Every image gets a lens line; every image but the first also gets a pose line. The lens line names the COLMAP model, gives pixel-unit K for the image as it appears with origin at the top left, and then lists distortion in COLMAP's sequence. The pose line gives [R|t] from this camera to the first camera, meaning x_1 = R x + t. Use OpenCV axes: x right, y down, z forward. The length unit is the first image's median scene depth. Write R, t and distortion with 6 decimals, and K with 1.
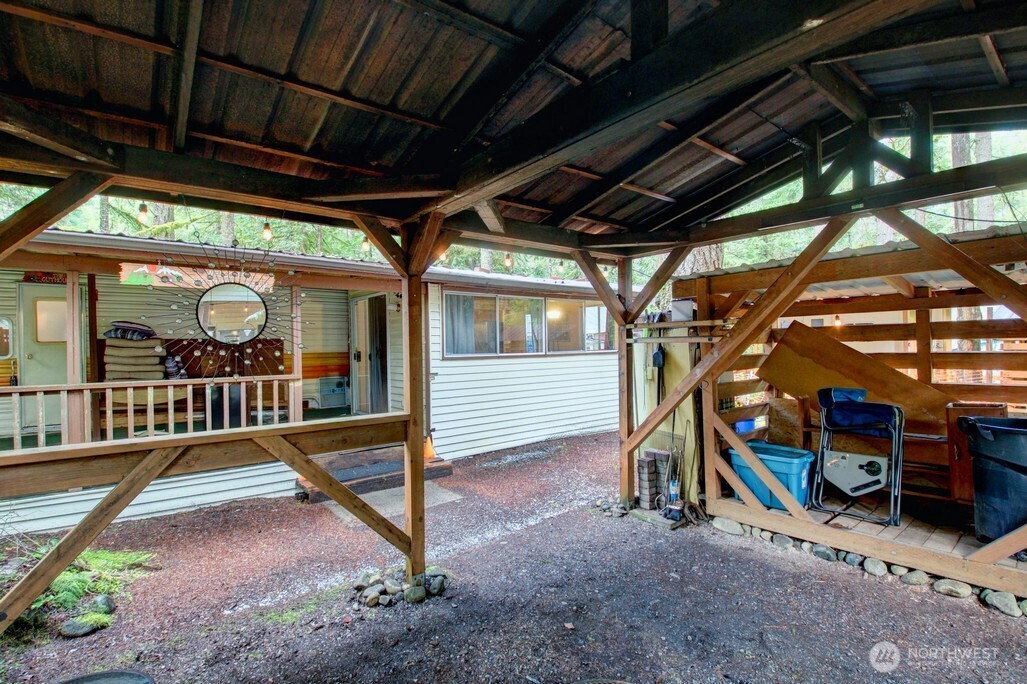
lens RADIAL K [[477.6, 0, 511.3], [0, 477.6, 346.2], [0, 0, 1]] dist [-0.011675, -0.010121]
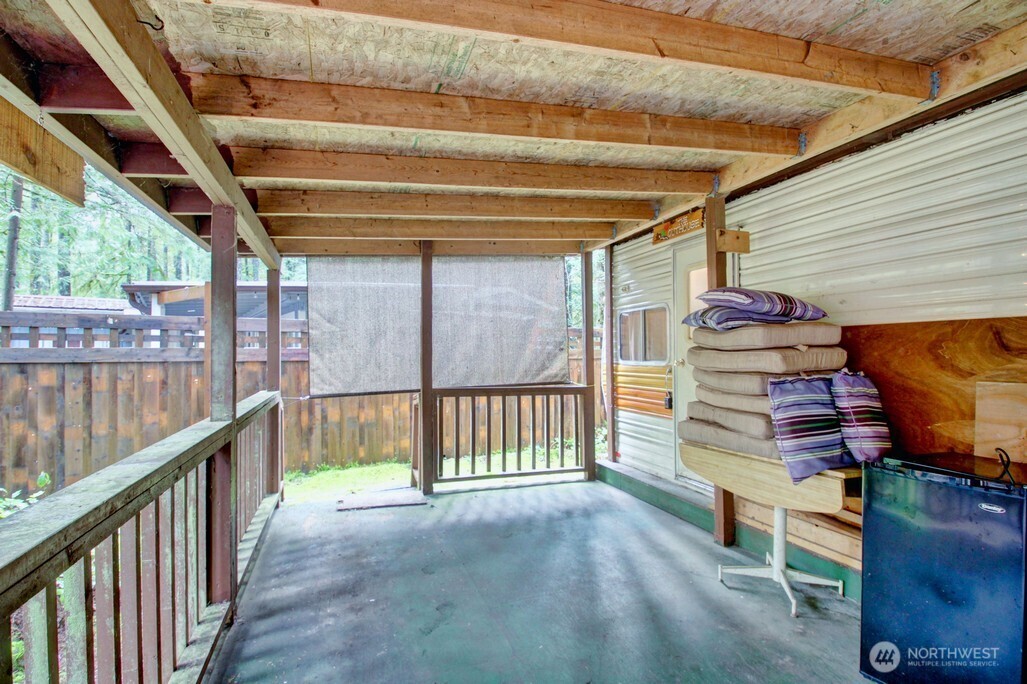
lens RADIAL K [[477.6, 0, 509.5], [0, 477.6, 347.4], [0, 0, 1]] dist [-0.011675, -0.010121]
pose [[-0.339251, 0.003374, -0.940690, -0.499086], [0.005369, 0.999984, 0.001651, -0.000380], [0.940680, -0.004491, -0.339264, 1.375653]]
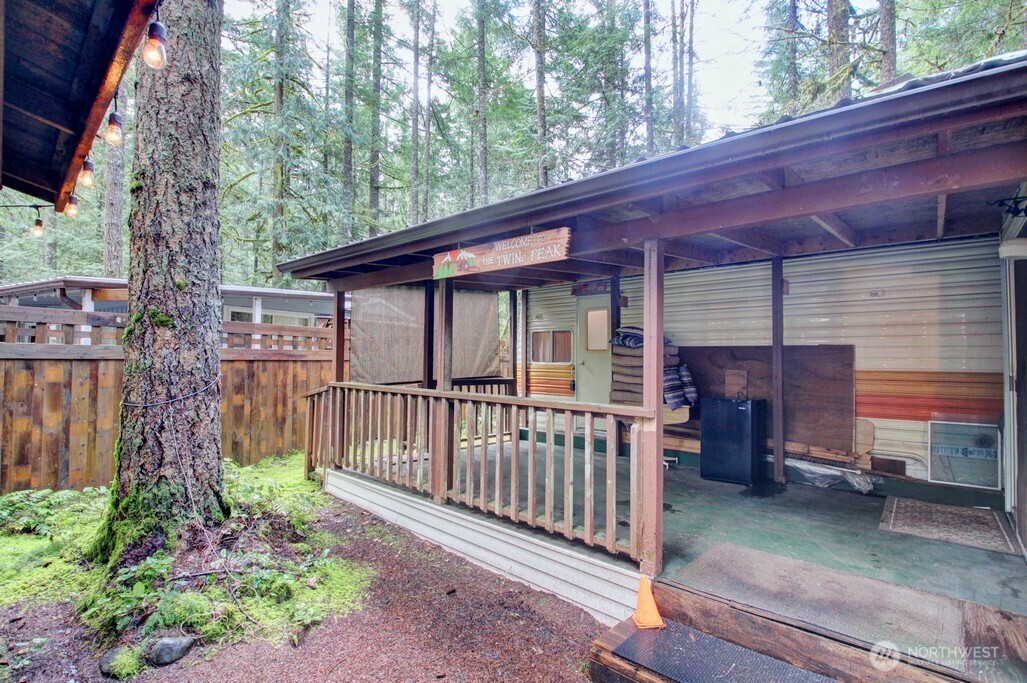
lens RADIAL K [[477.6, 0, 509.1], [0, 477.6, 343.2], [0, 0, 1]] dist [-0.011675, -0.010121]
pose [[0.152523, -0.016558, -0.988161, 0.049590], [-0.015049, 0.999705, -0.019074, -0.000726], [0.988185, 0.017780, 0.152229, 0.910615]]
